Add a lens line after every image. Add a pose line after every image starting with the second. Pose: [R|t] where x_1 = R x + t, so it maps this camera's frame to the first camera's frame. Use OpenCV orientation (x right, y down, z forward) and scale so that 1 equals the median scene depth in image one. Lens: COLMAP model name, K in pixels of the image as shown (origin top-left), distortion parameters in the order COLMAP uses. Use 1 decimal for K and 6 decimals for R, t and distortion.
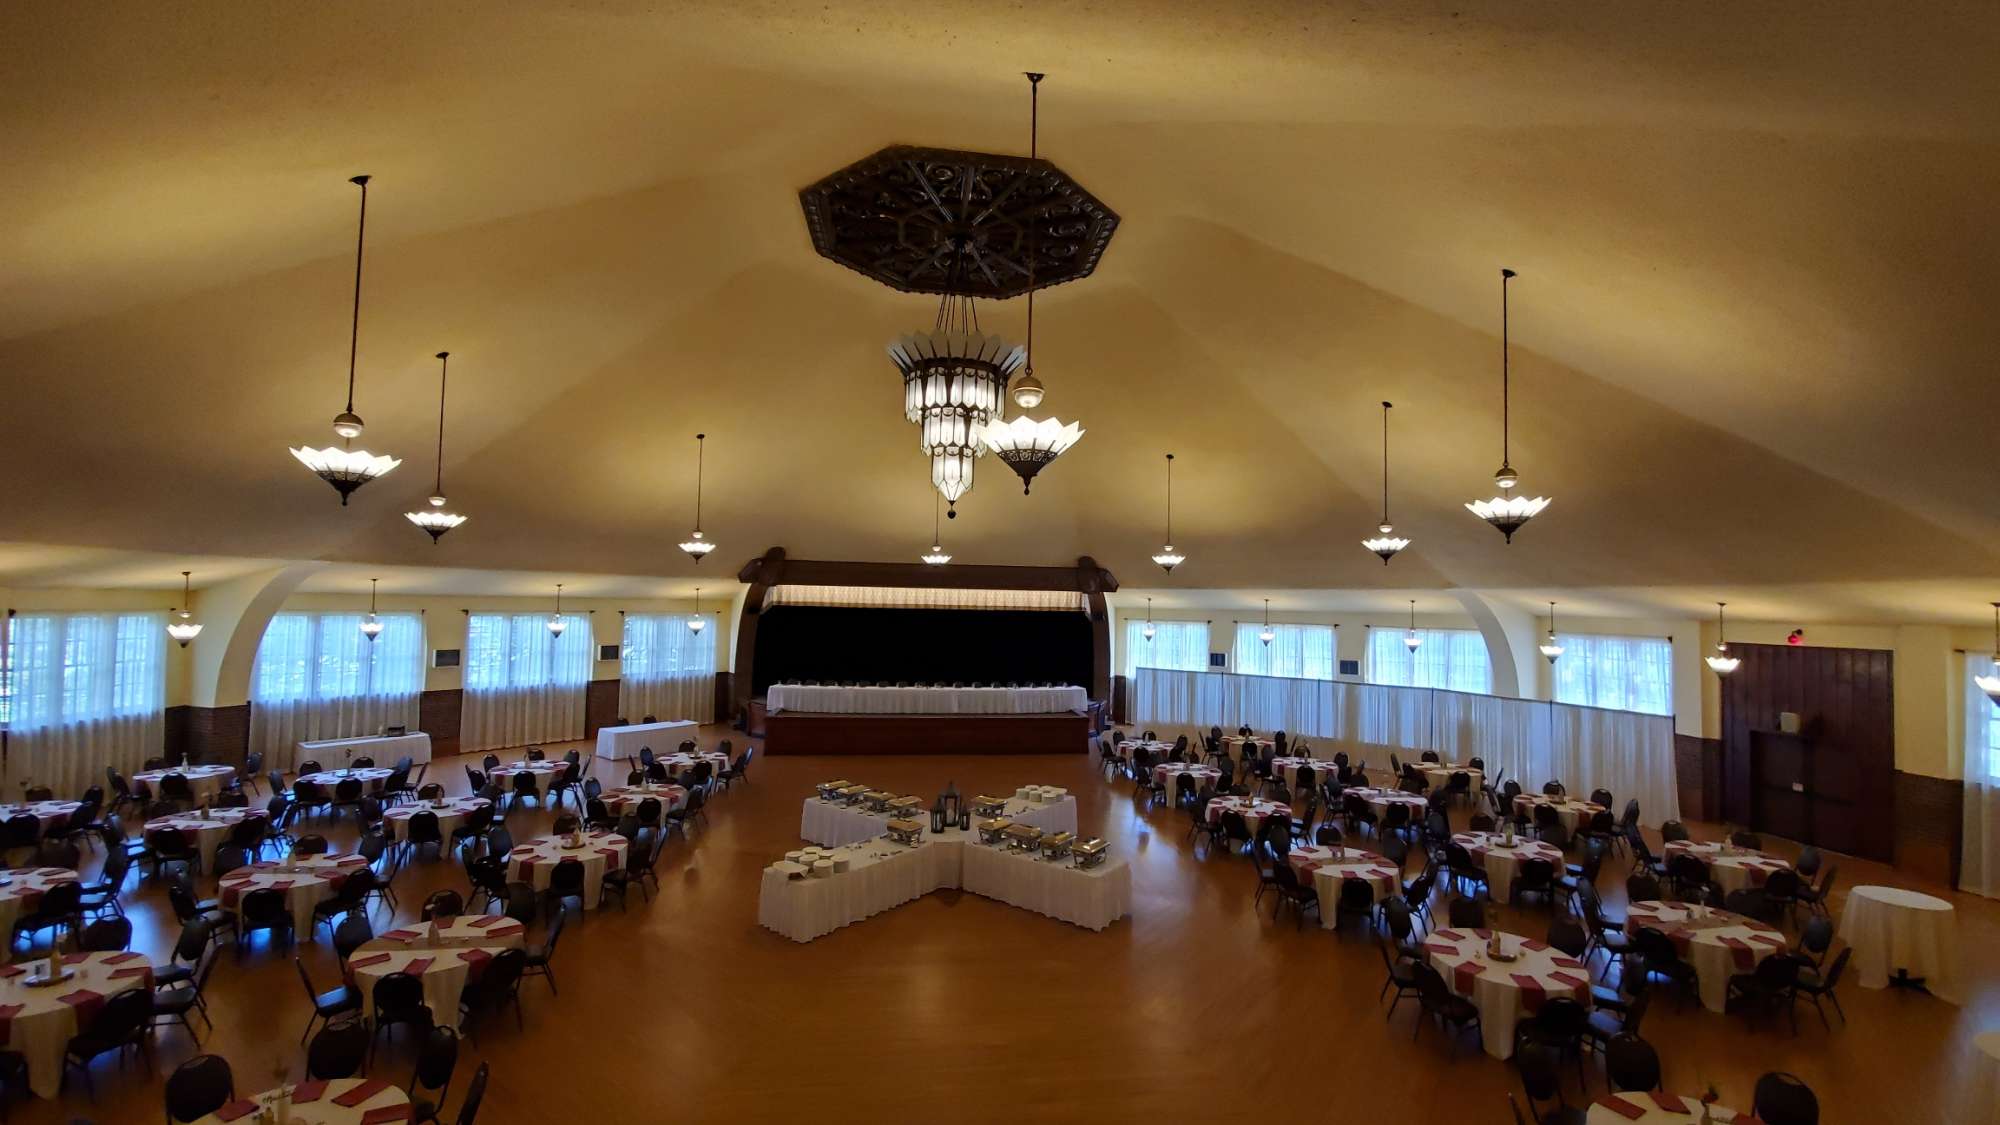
lens RADIAL K [[776.3, 0, 1025.4], [0, 776.3, 573.7], [0, 0, 1]] dist [0.000018, -0.008928]
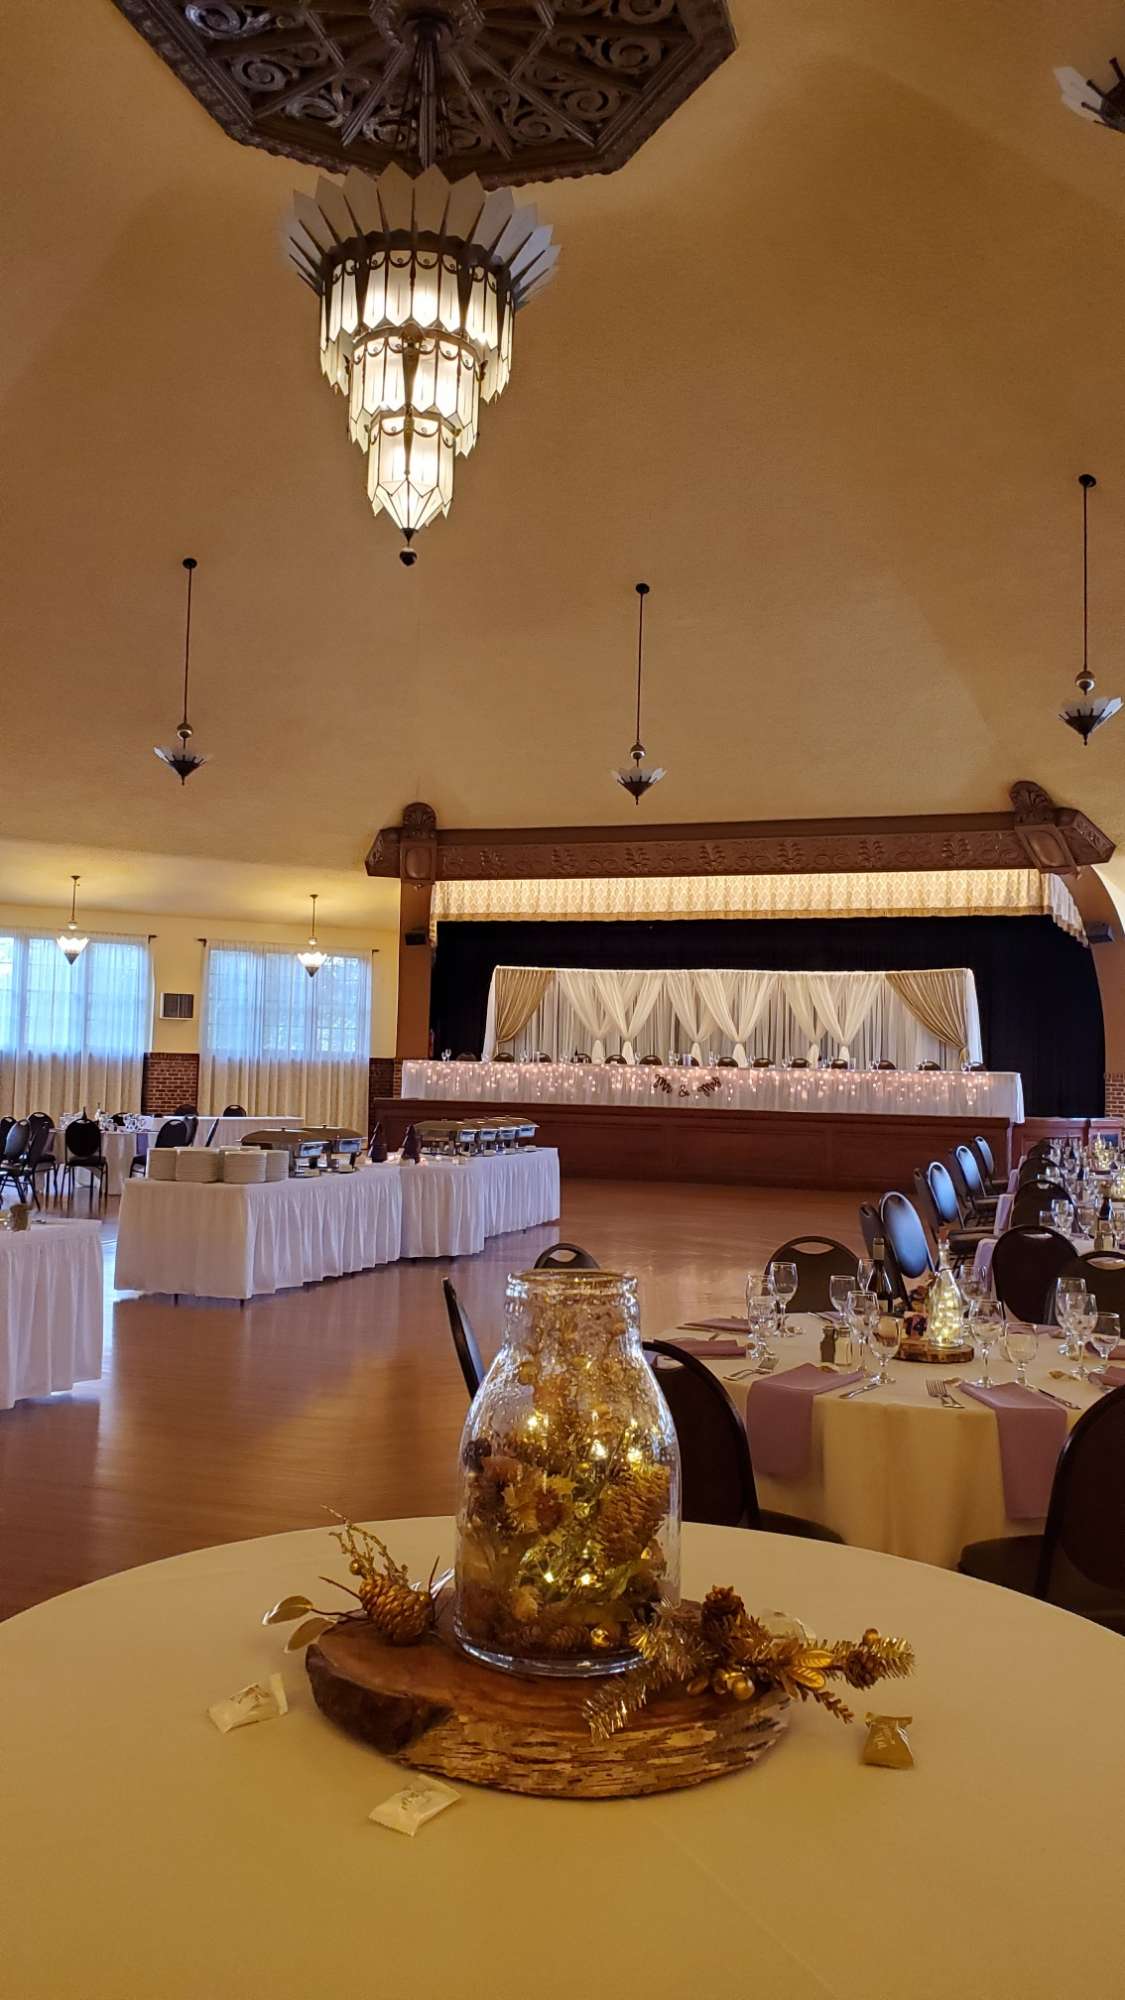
lens RADIAL K [[1525.5, 0, 563.0], [0, 1525.5, 964.1], [0, 0, 1]] dist [0.026860, -0.000175]
pose [[0.907334, -0.033099, -0.419105, 0.412051], [0.017237, 0.998987, -0.041578, 0.236158], [0.420057, 0.030501, 0.906985, 0.135888]]
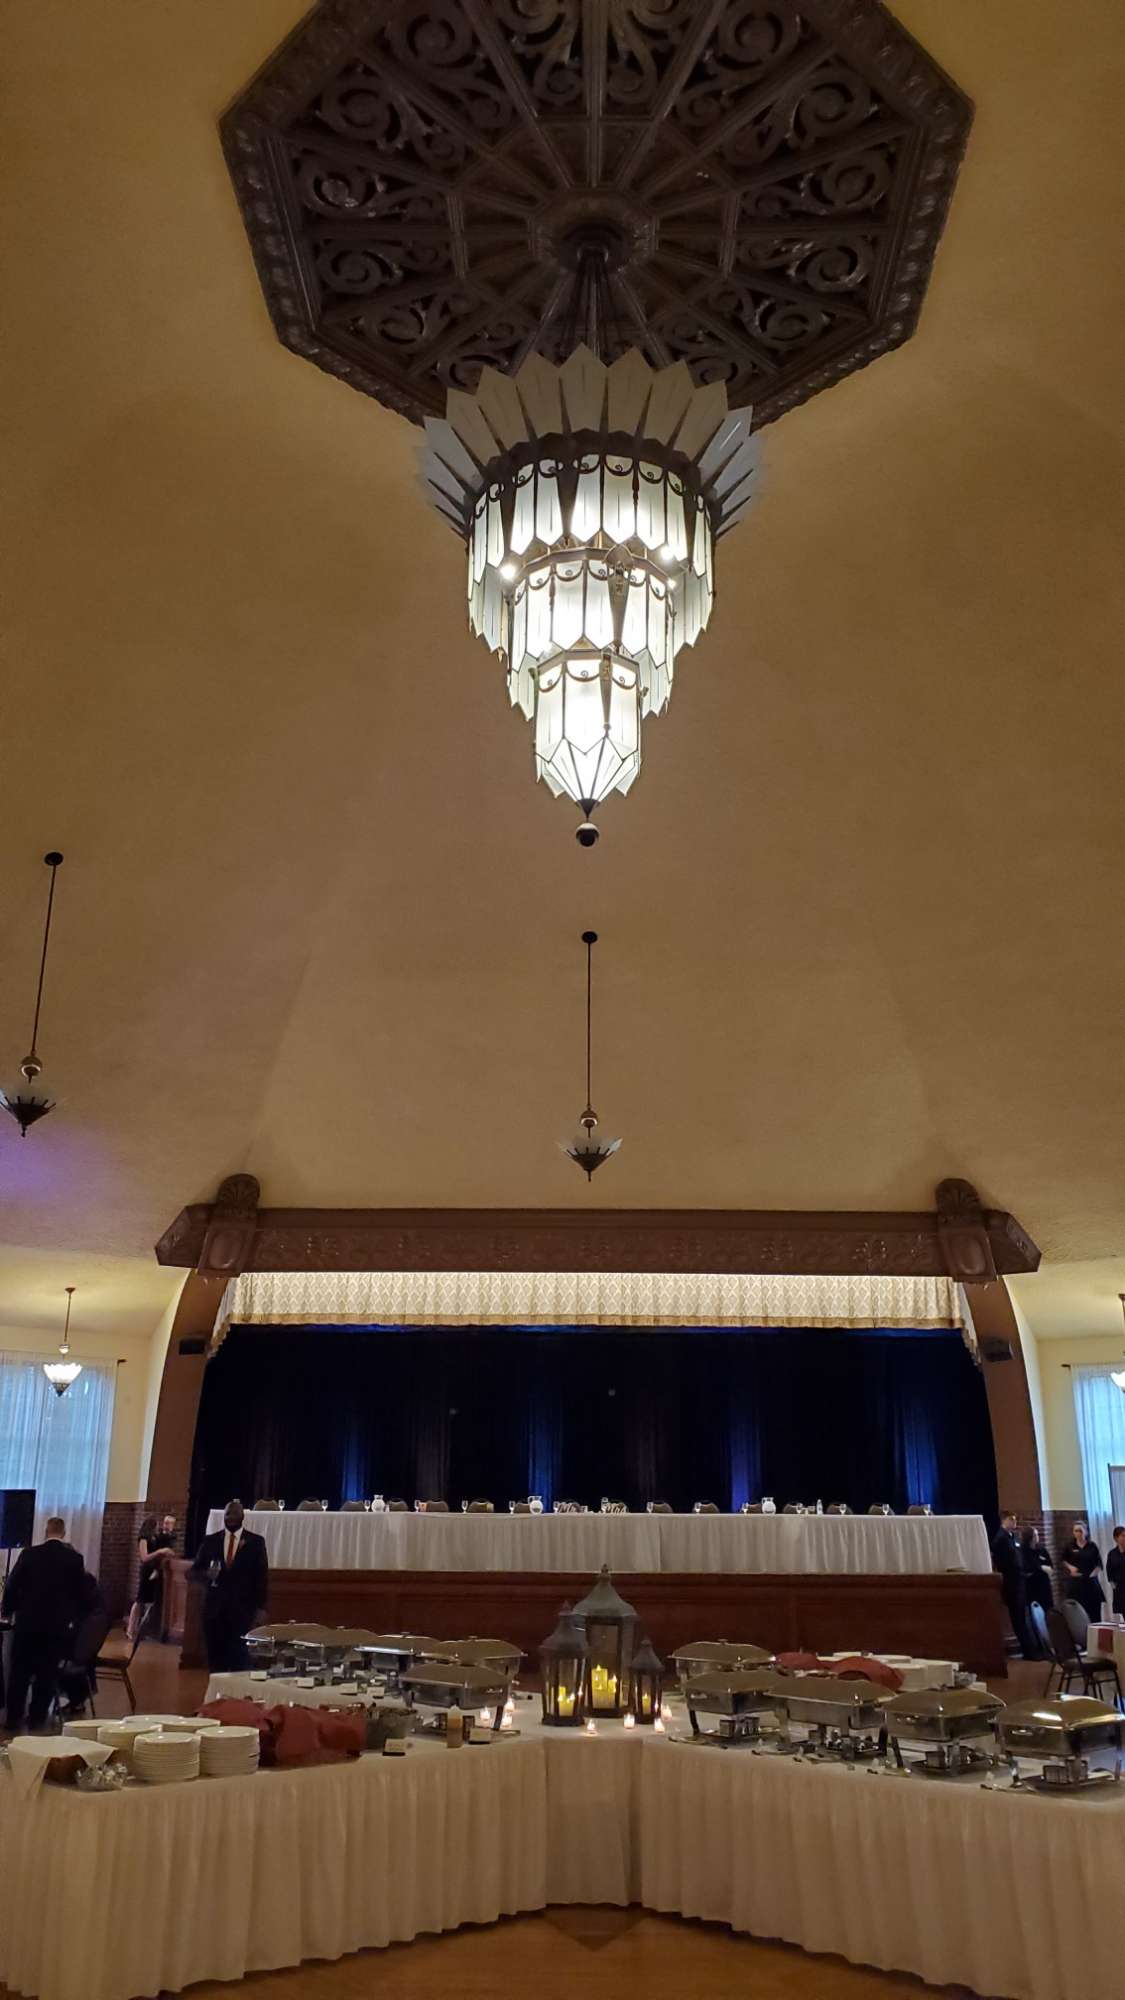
lens RADIAL K [[1551.3, 0, 560.3], [0, 1551.3, 989.1], [0, 0, 1]] dist [0.012328, 0.002078]
pose [[0.986831, -0.062358, -0.149250, 0.000647], [0.019713, 0.962188, -0.271672, 0.203412], [0.160548, 0.265152, 0.950746, 0.294574]]
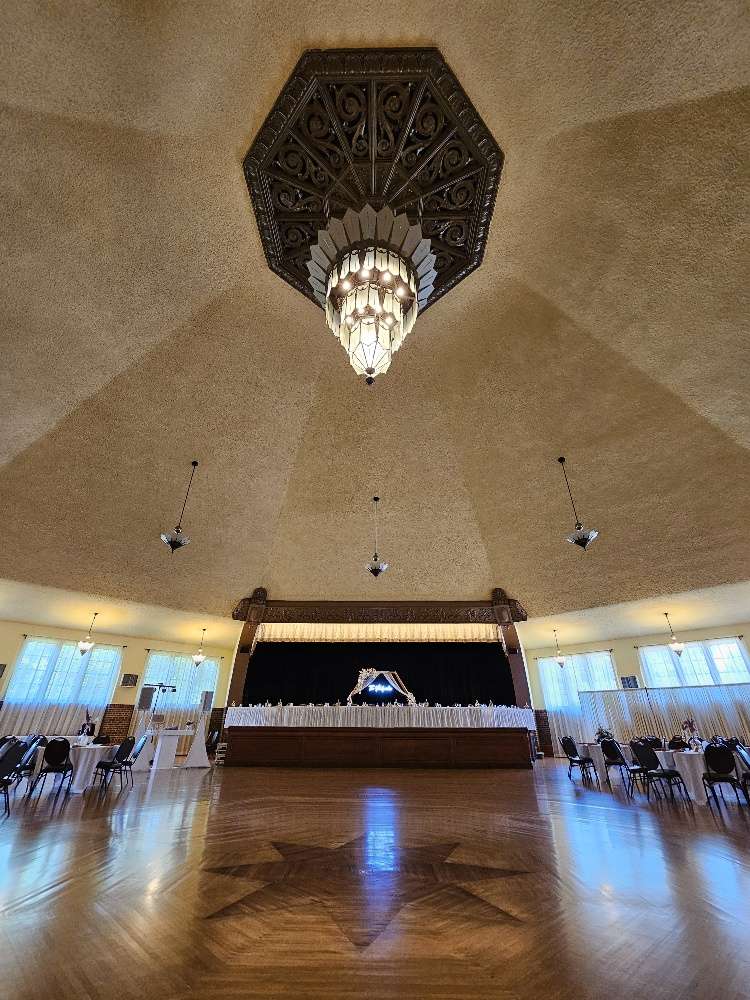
lens RADIAL K [[413.8, 0, 373.5], [0, 413.8, 494.2], [0, 0, 1]] dist [-0.001949, -0.000121]
pose [[0.987250, -0.090436, -0.130993, -0.037104], [0.022719, 0.894560, -0.446369, 0.270963], [0.157549, 0.437702, 0.885209, 0.614849]]
